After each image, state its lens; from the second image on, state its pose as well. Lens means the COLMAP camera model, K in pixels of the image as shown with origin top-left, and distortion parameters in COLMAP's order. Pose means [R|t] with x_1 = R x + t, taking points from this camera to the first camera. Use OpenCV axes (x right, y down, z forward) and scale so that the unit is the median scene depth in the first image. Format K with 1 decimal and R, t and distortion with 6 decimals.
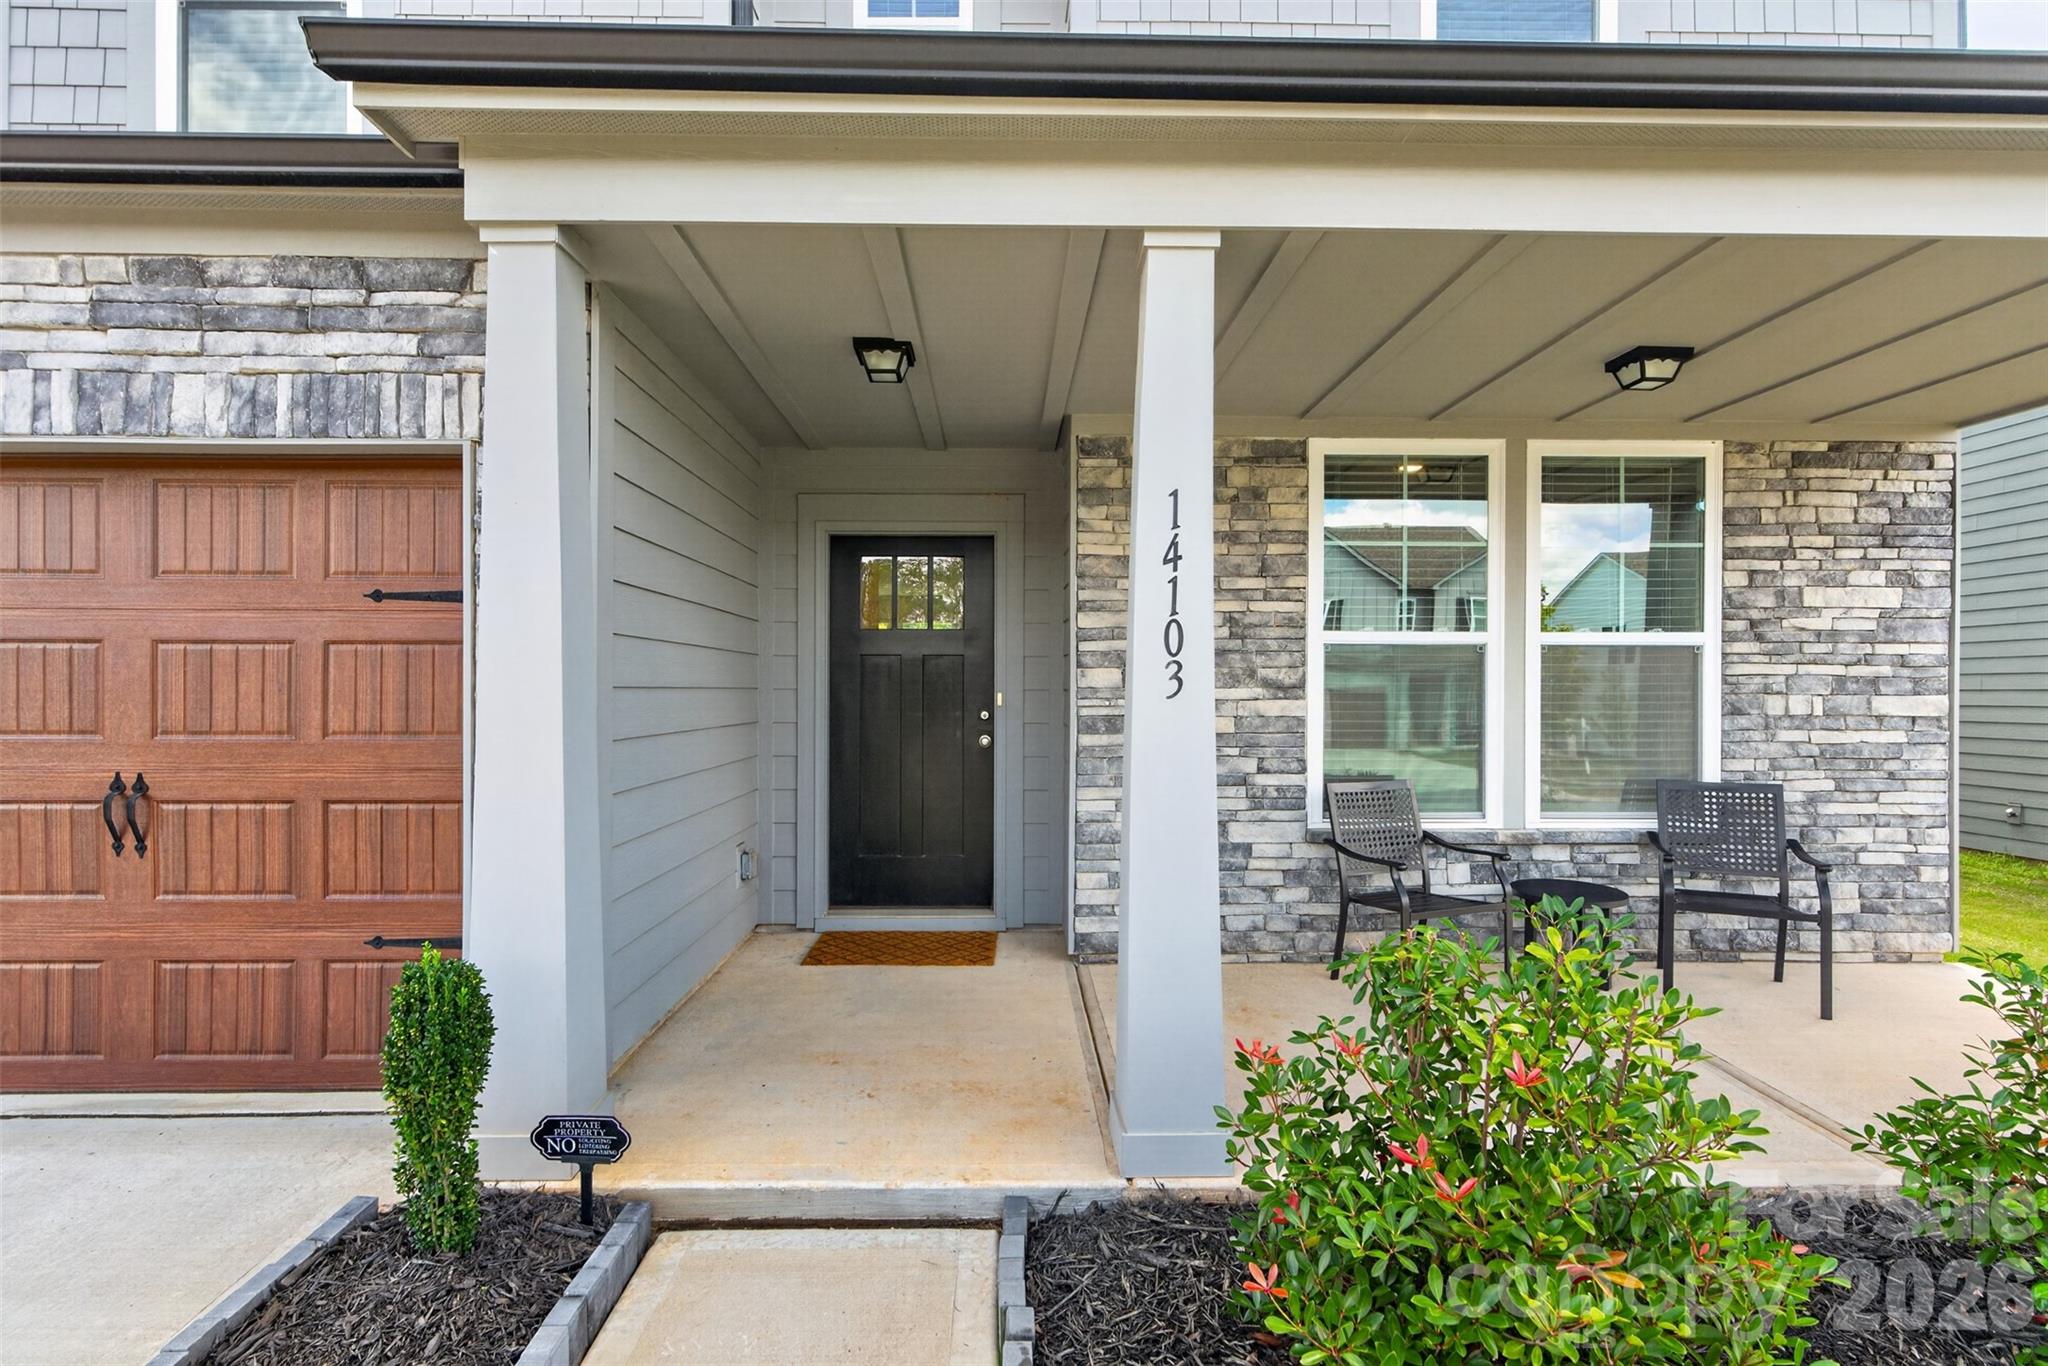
lens RADIAL K [[963.9, 0, 1023.4], [0, 963.9, 698.4], [0, 0, 1]] dist [-0.000031, 0.000142]
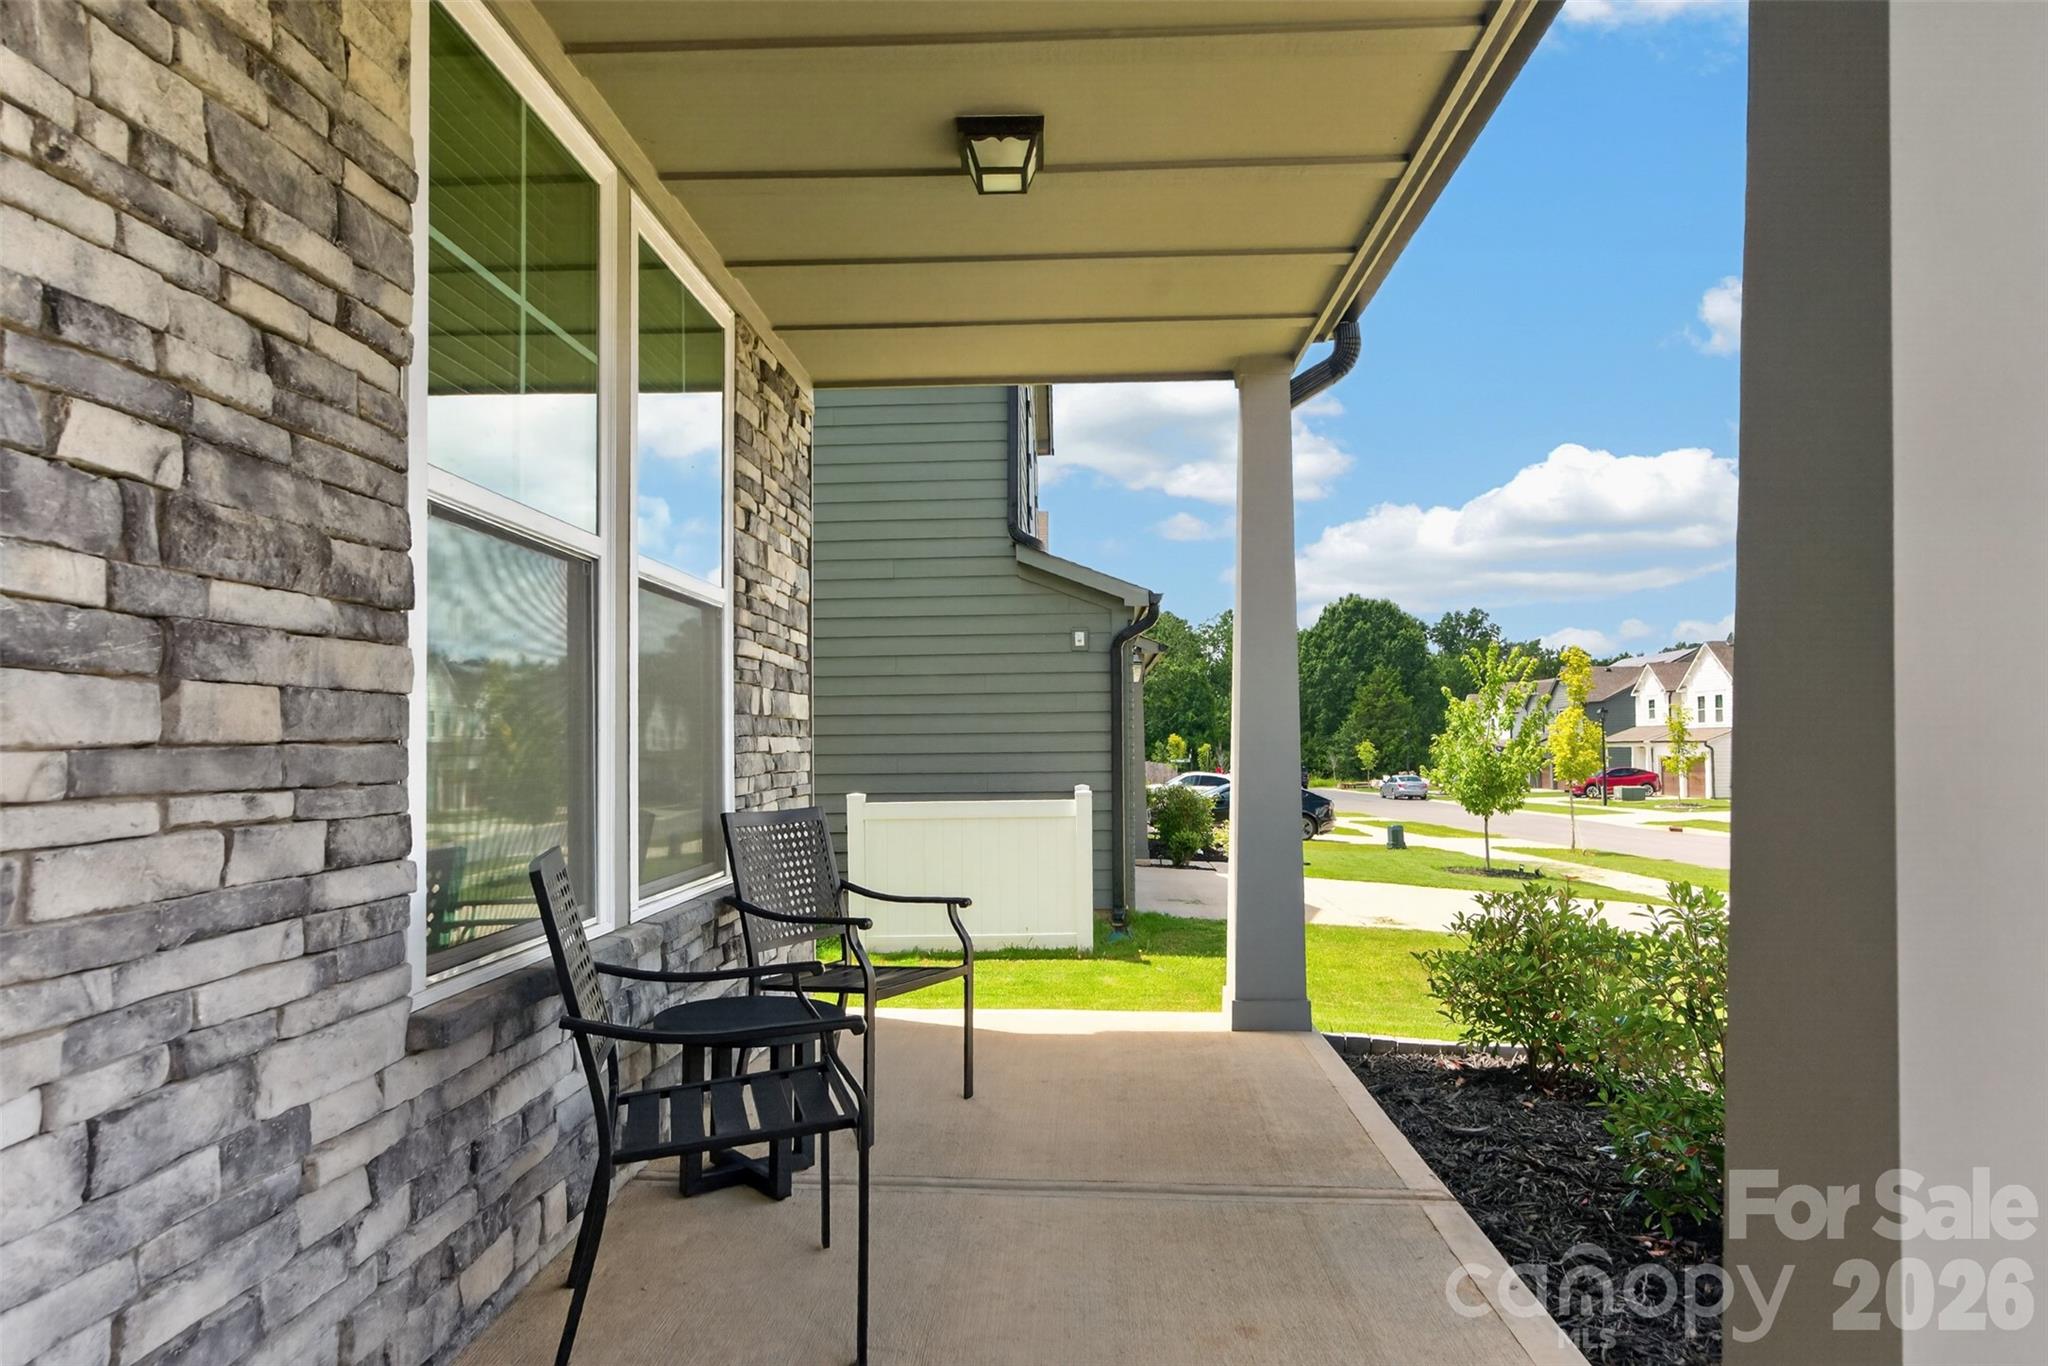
lens RADIAL K [[1259.8, 0, 1024.0], [0, 1259.8, 683.0], [0, 0, 1]] dist [0.001541, 0.000564]
pose [[0.072252, 0.040088, 0.996580, -0.150671], [0.021979, 0.998885, -0.041775, 0.038726], [-0.997144, 0.024923, 0.071291, 0.743435]]
